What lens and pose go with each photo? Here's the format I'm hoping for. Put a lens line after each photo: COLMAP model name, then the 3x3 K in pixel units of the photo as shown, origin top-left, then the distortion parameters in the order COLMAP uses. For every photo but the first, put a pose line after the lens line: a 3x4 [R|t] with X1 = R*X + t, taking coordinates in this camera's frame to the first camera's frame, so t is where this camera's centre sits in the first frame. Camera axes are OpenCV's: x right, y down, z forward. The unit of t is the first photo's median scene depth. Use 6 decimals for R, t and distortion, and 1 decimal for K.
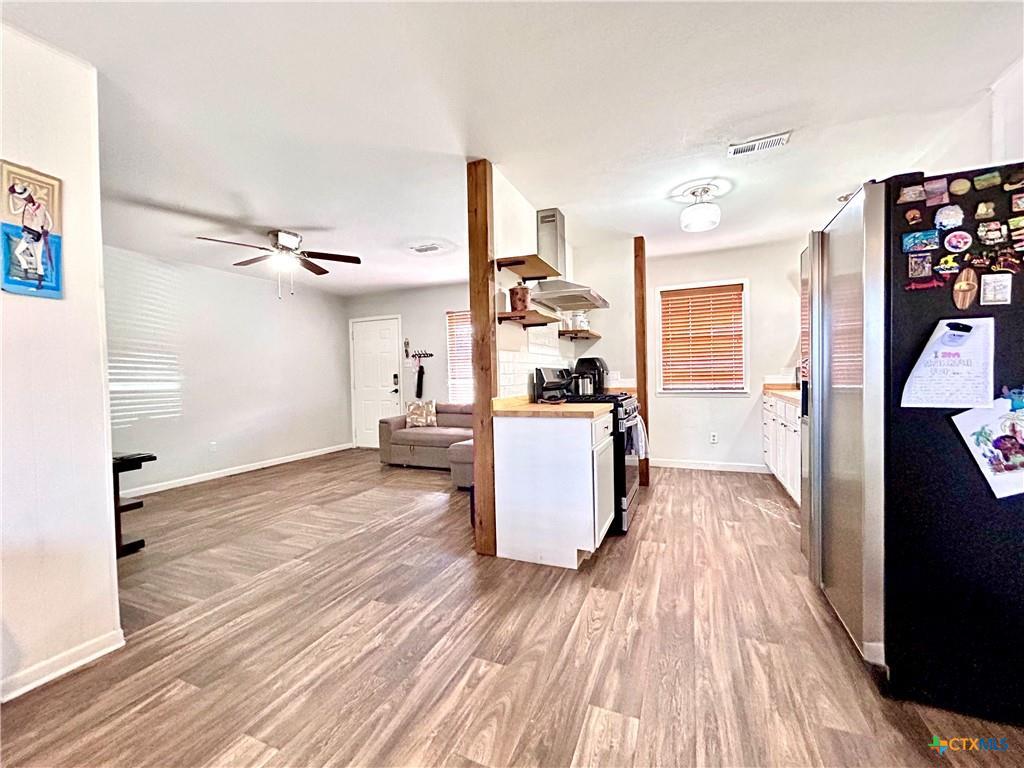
lens RADIAL K [[413.4, 0, 514.8], [0, 413.4, 383.0], [0, 0, 1]] dist [0.000003, 0.000051]
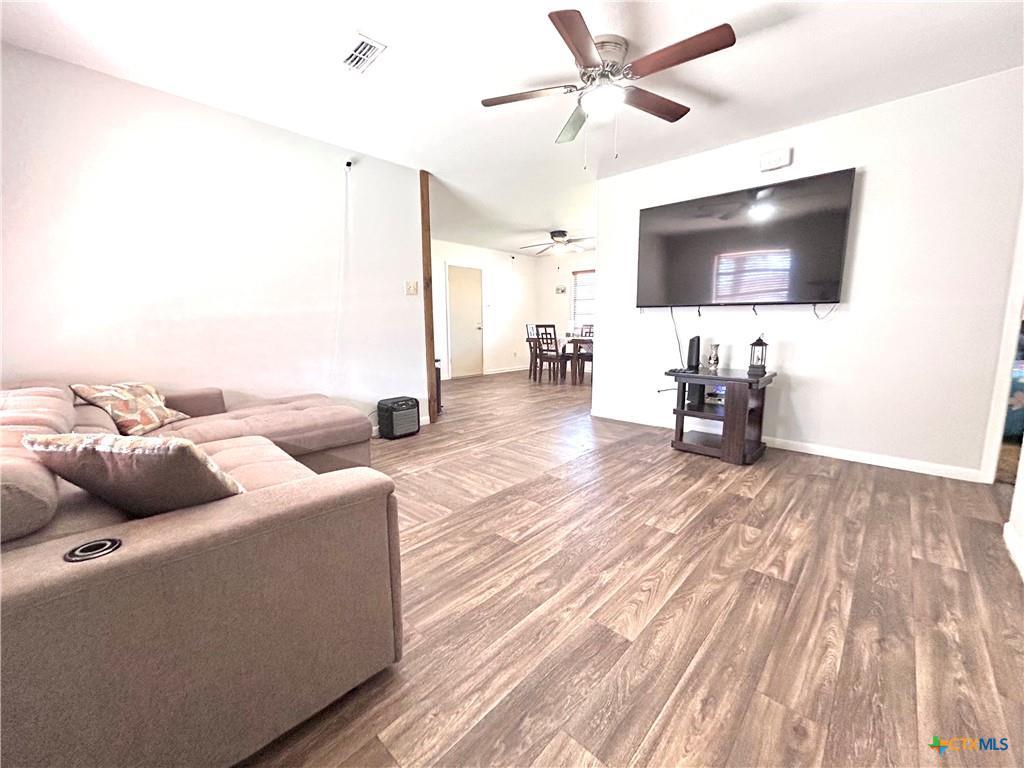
lens RADIAL K [[415.5, 0, 513.3], [0, 415.5, 383.0], [0, 0, 1]] dist [0.000371, -0.000040]
pose [[-0.940152, -0.025874, 0.339772, 0.171044], [0.029344, 0.987262, 0.156374, 0.013179], [-0.339490, 0.156986, -0.927417, 1.775112]]
